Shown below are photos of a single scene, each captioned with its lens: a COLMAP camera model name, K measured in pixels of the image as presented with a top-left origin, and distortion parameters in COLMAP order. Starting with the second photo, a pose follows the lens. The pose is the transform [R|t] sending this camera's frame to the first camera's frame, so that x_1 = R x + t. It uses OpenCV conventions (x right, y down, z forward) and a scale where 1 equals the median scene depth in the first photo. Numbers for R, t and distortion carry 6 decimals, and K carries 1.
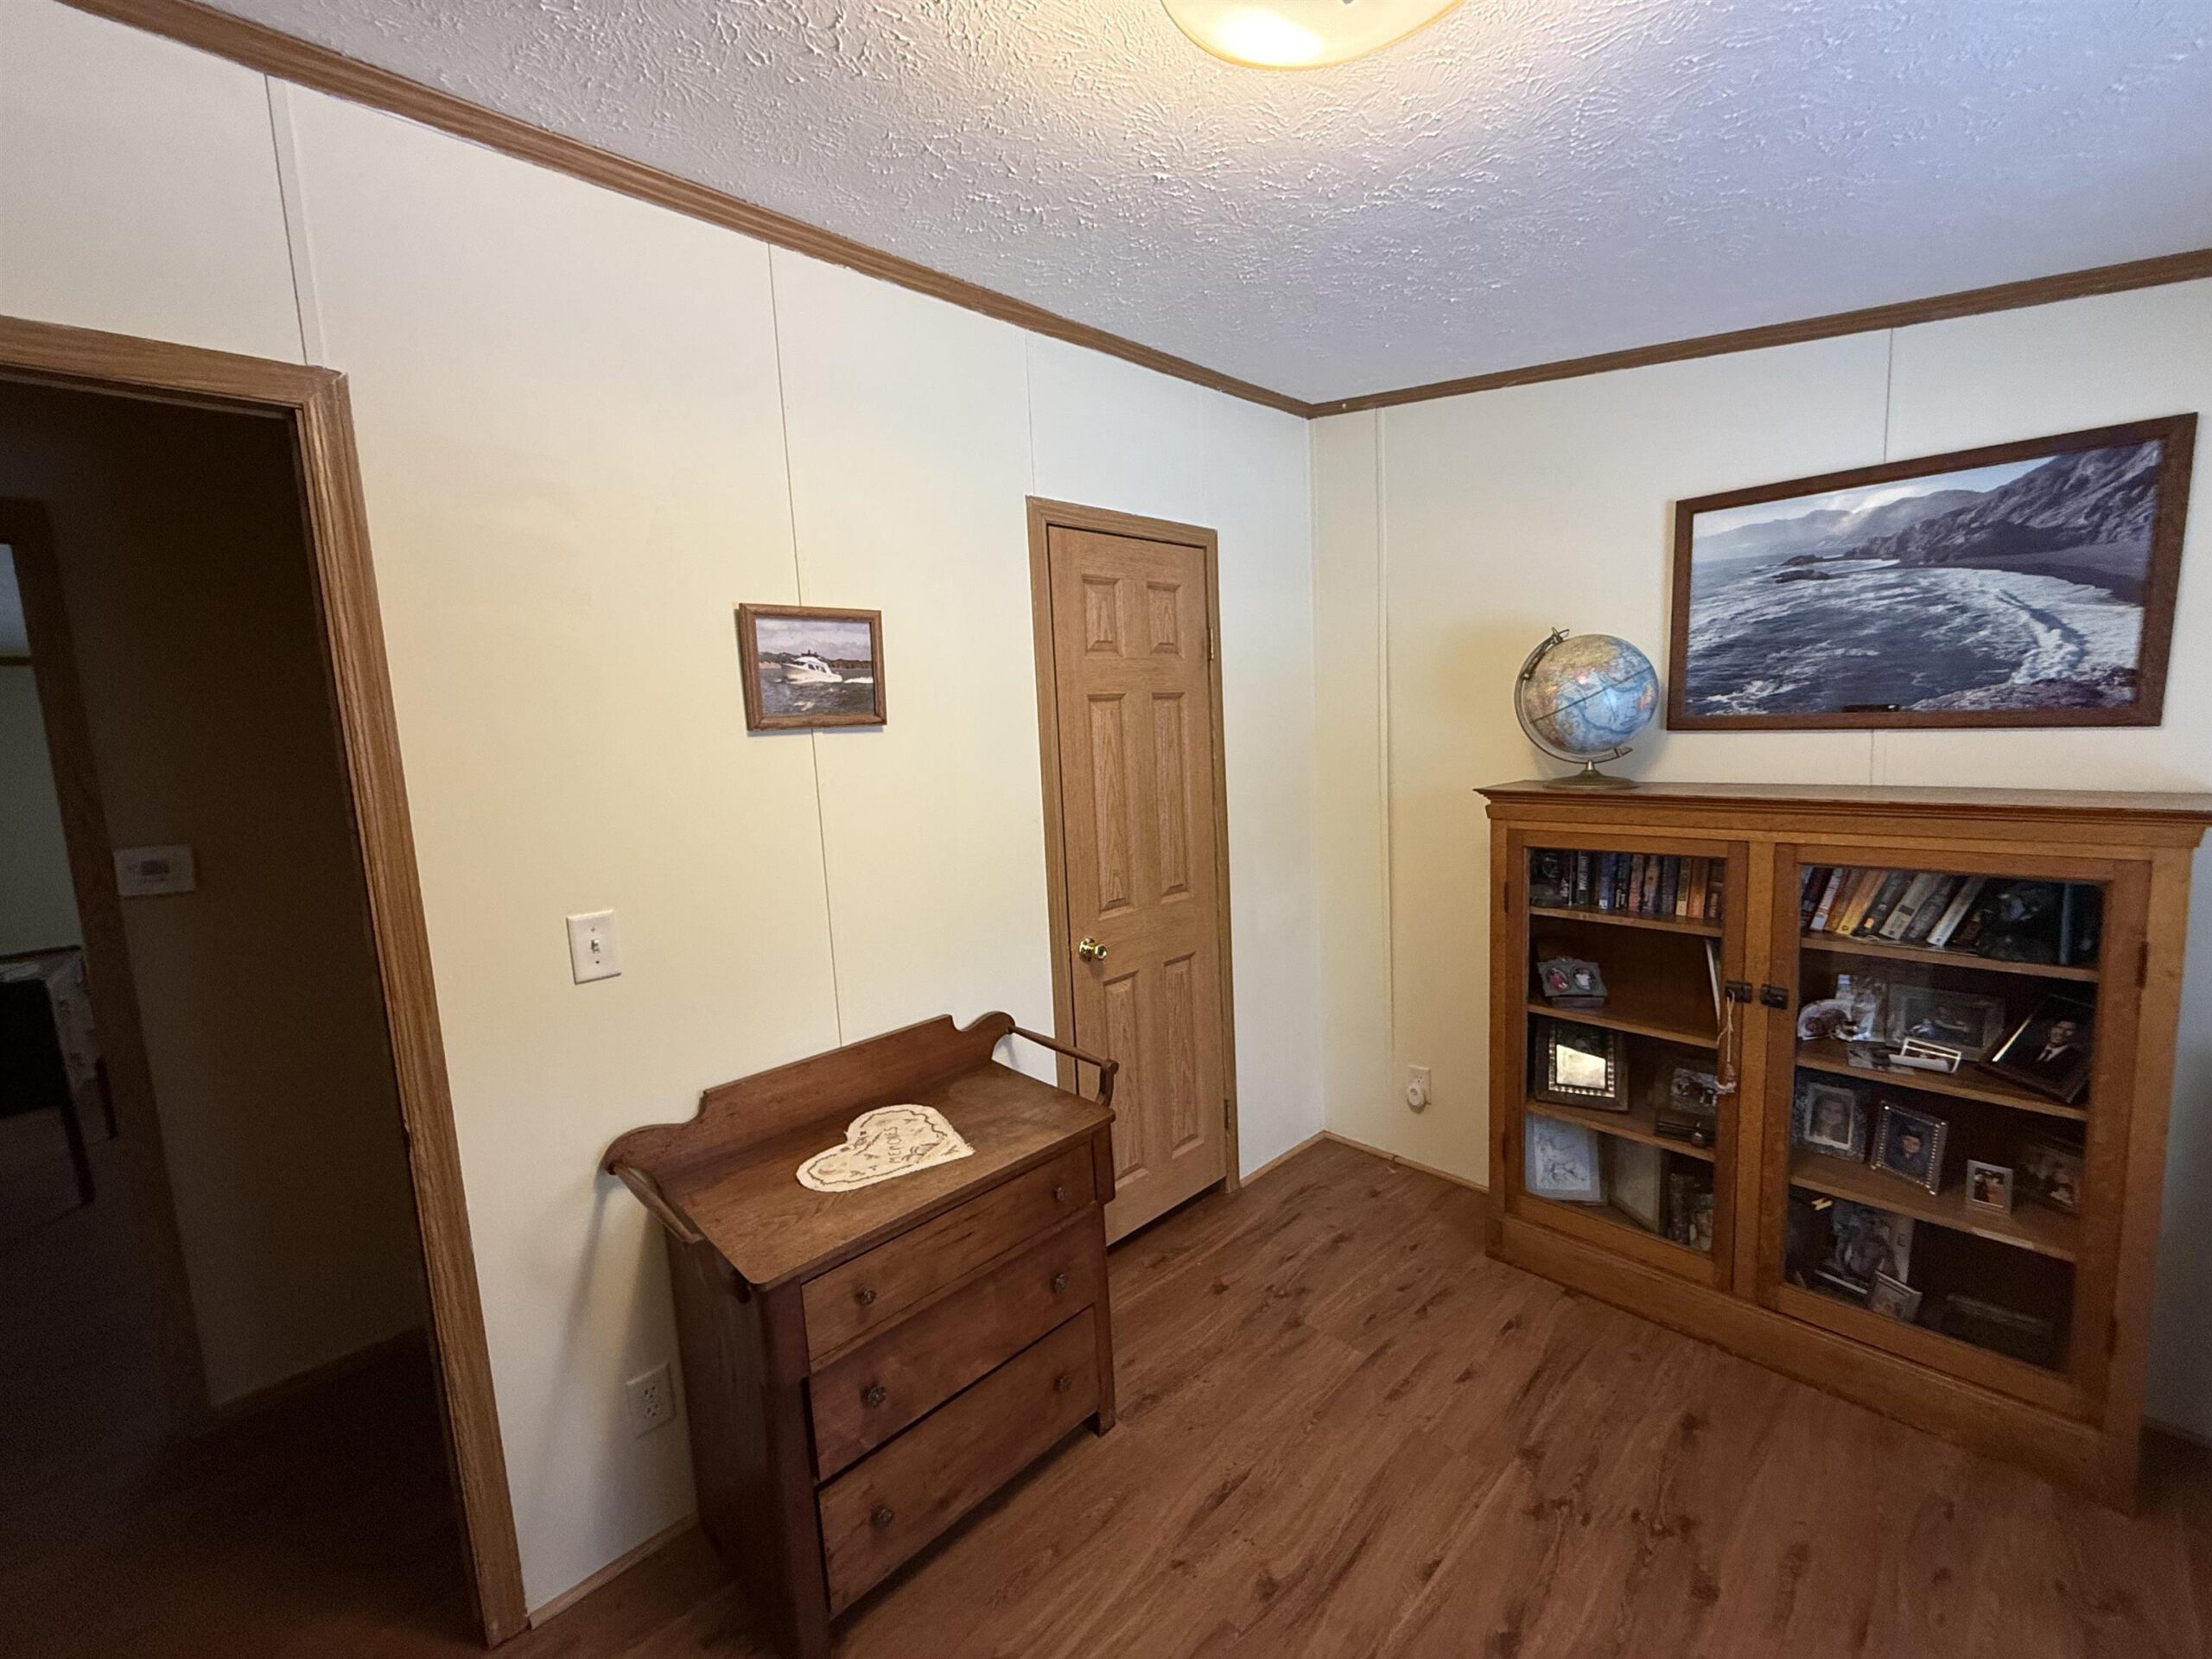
lens RADIAL K [[882.6, 0, 1101.3], [0, 882.6, 830.8], [0, 0, 1]] dist [-0.000469, -0.000148]
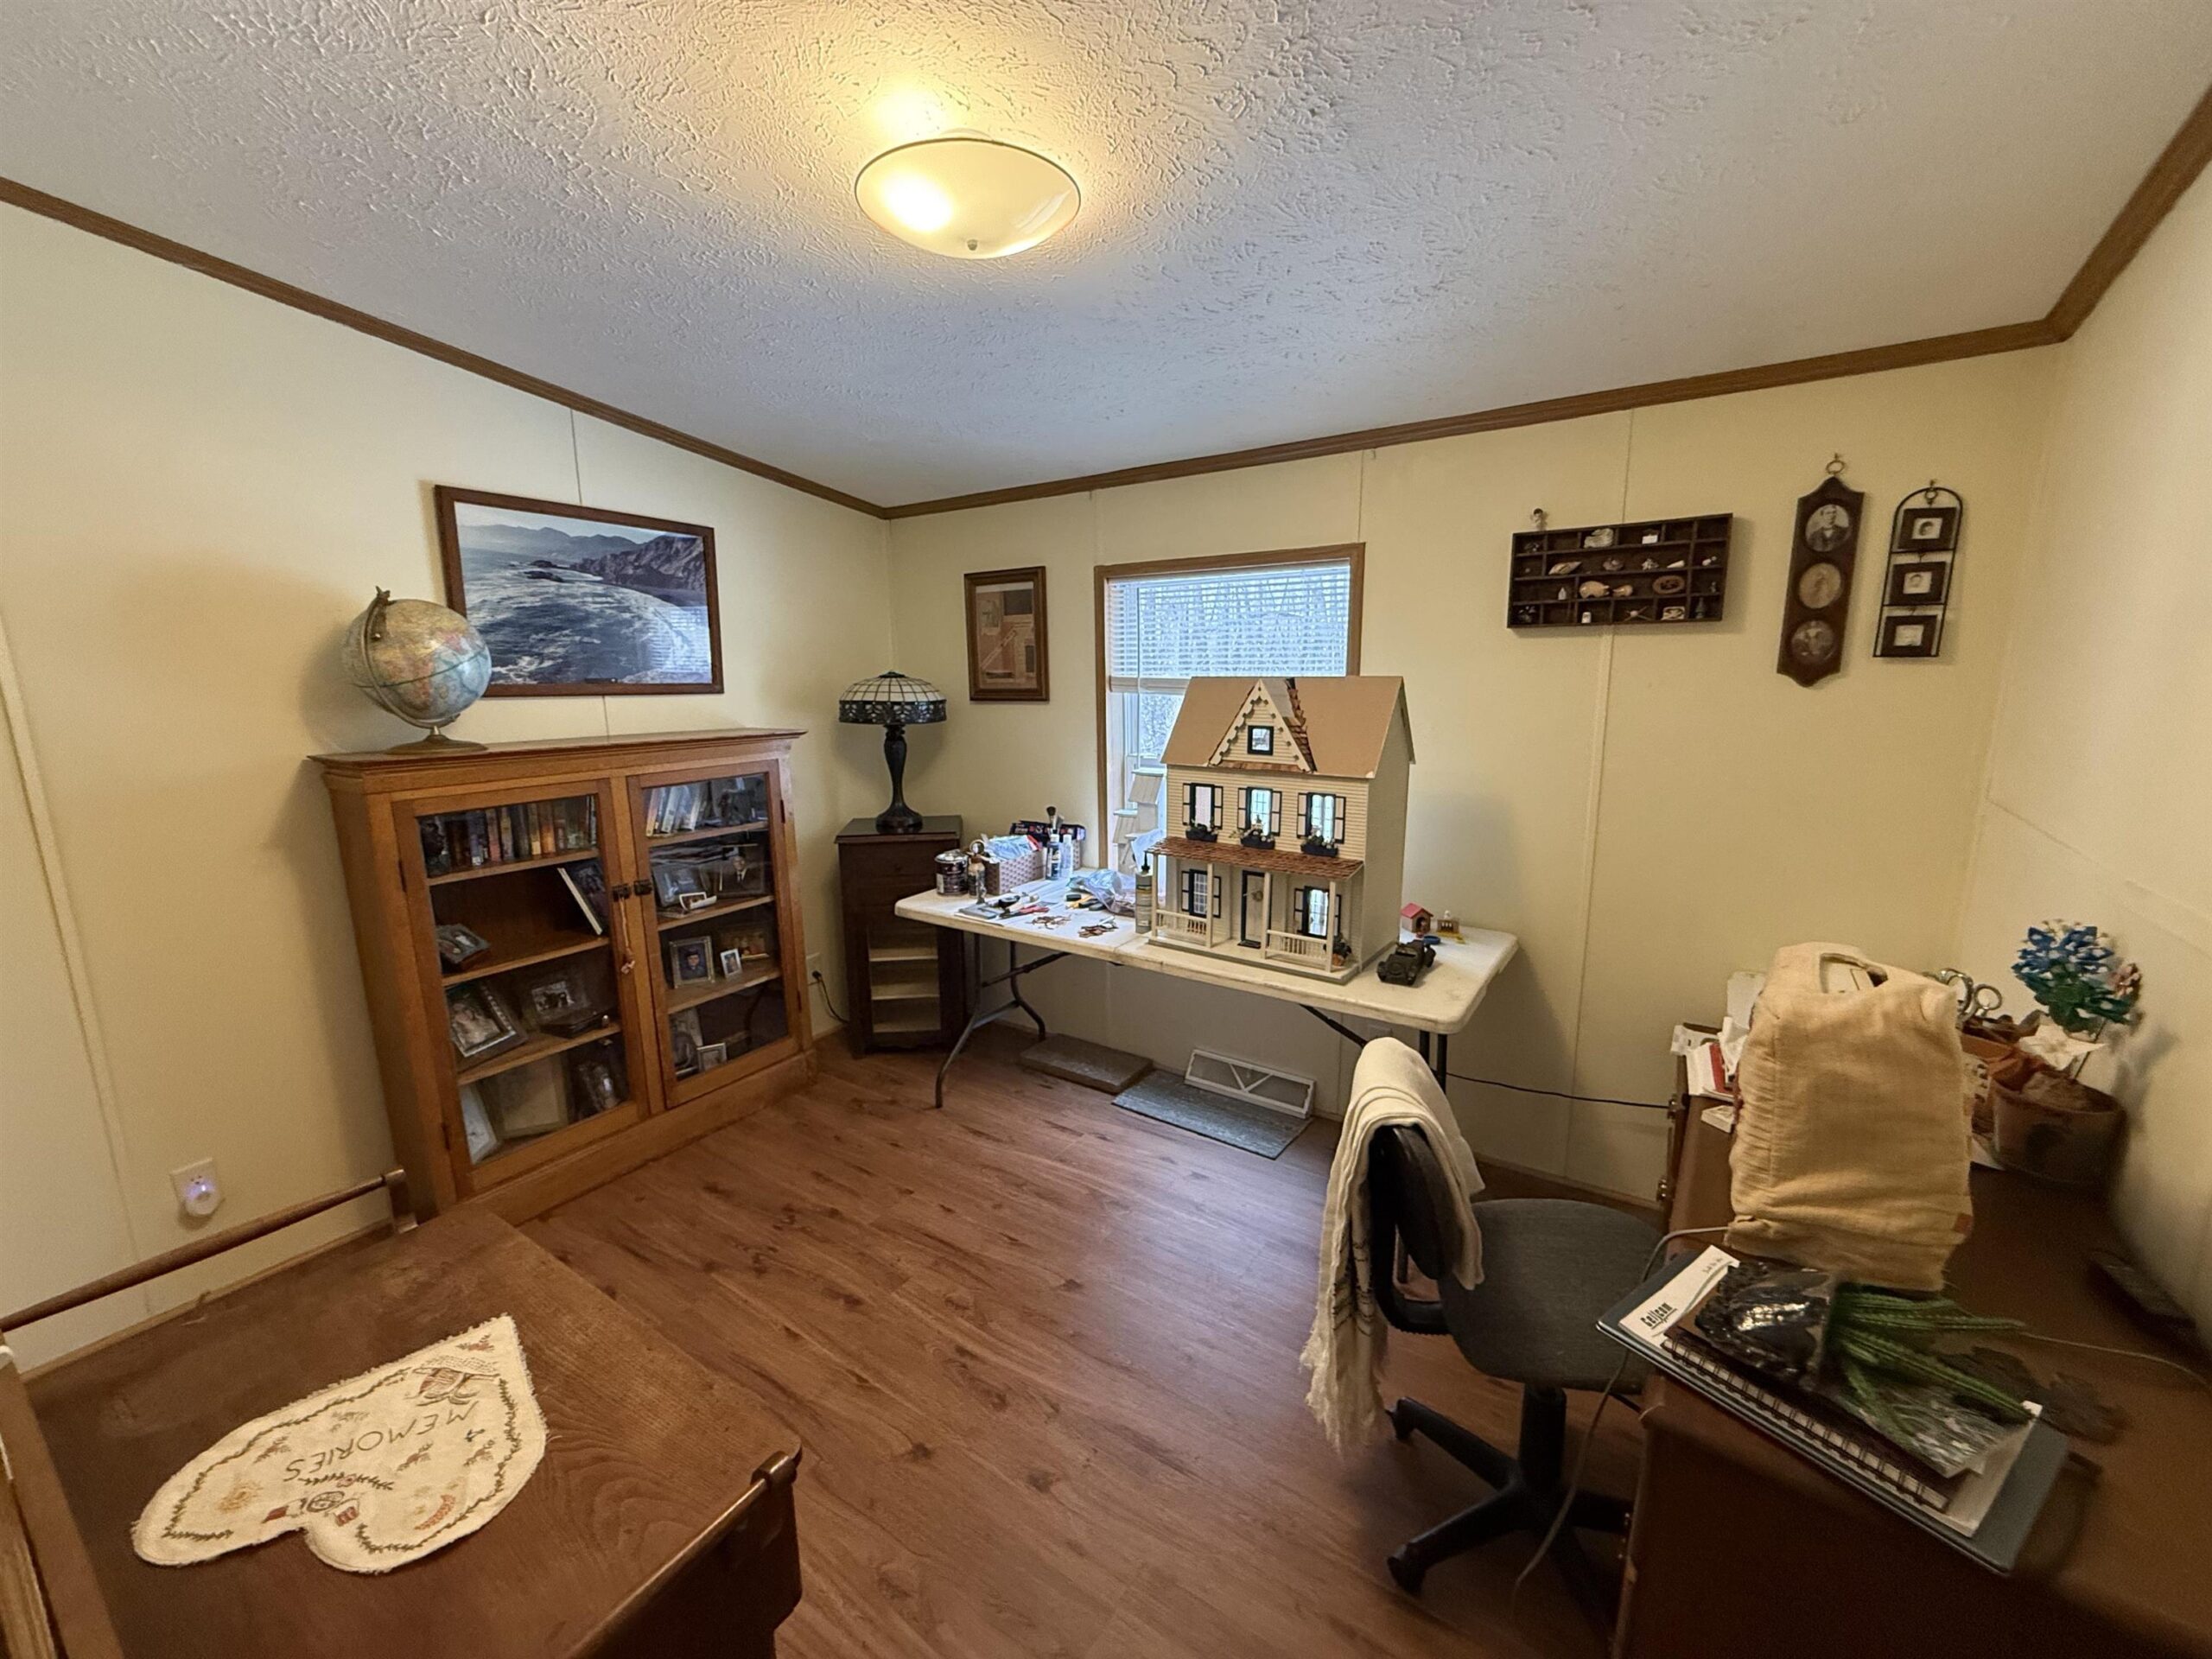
lens RADIAL K [[882.6, 0, 1099.6], [0, 882.6, 830.2], [0, 0, 1]] dist [-0.000469, -0.000148]
pose [[-0.227292, -0.126133, 0.965623, -0.700756], [0.139302, 0.977168, 0.160431, -0.020693], [-0.963812, 0.170978, -0.204532, 0.560296]]
